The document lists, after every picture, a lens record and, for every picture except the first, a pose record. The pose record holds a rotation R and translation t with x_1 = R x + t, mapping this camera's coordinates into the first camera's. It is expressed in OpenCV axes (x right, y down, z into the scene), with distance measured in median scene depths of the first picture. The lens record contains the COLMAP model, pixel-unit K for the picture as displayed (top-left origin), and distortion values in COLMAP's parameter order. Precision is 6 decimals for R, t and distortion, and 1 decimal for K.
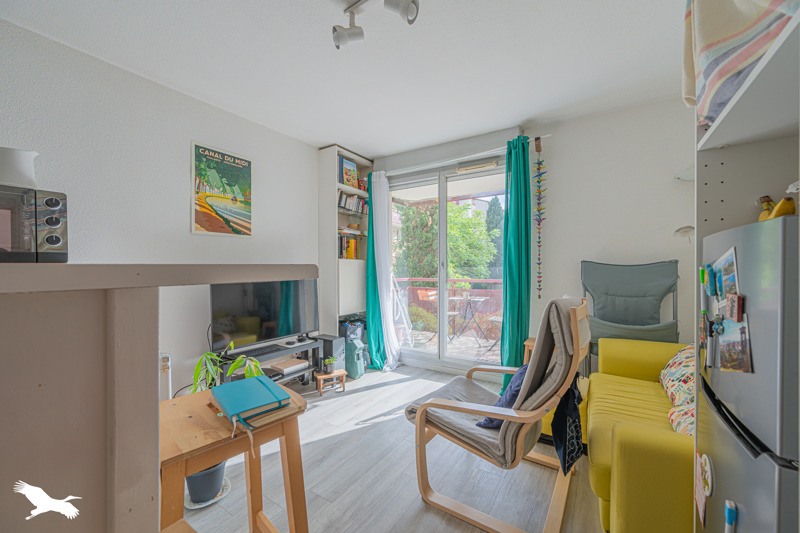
lens RADIAL K [[319.2, 0, 401.4], [0, 319.2, 267.9], [0, 0, 1]] dist [0.000469, 0.000398]
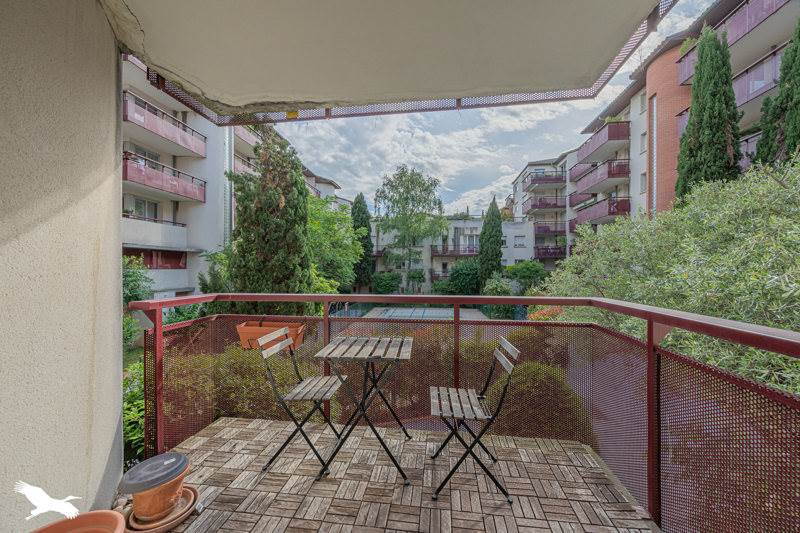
lens RADIAL K [[319.2, 0, 404.3], [0, 319.2, 268.2], [0, 0, 1]] dist [0.000469, 0.000398]
pose [[0.904738, 0.002663, 0.425961, 0.144390], [-0.001011, 0.999991, -0.004105, -0.002532], [-0.425968, 0.003283, 0.904732, 1.109662]]
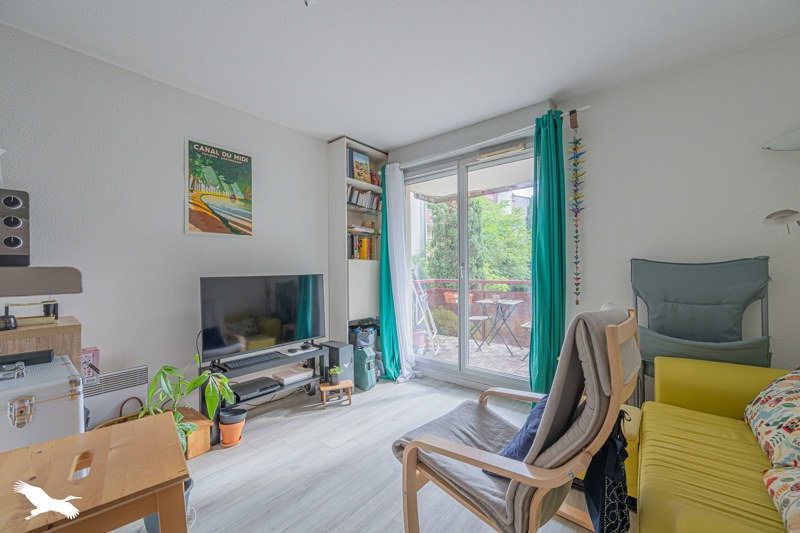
lens RADIAL K [[319.2, 0, 399.0], [0, 319.2, 267.7], [0, 0, 1]] dist [0.000469, 0.000398]
pose [[0.992092, -0.006384, -0.125349, 0.078062], [0.006119, 0.999978, -0.002502, -0.001068], [0.125362, 0.001715, 0.992110, 0.117668]]
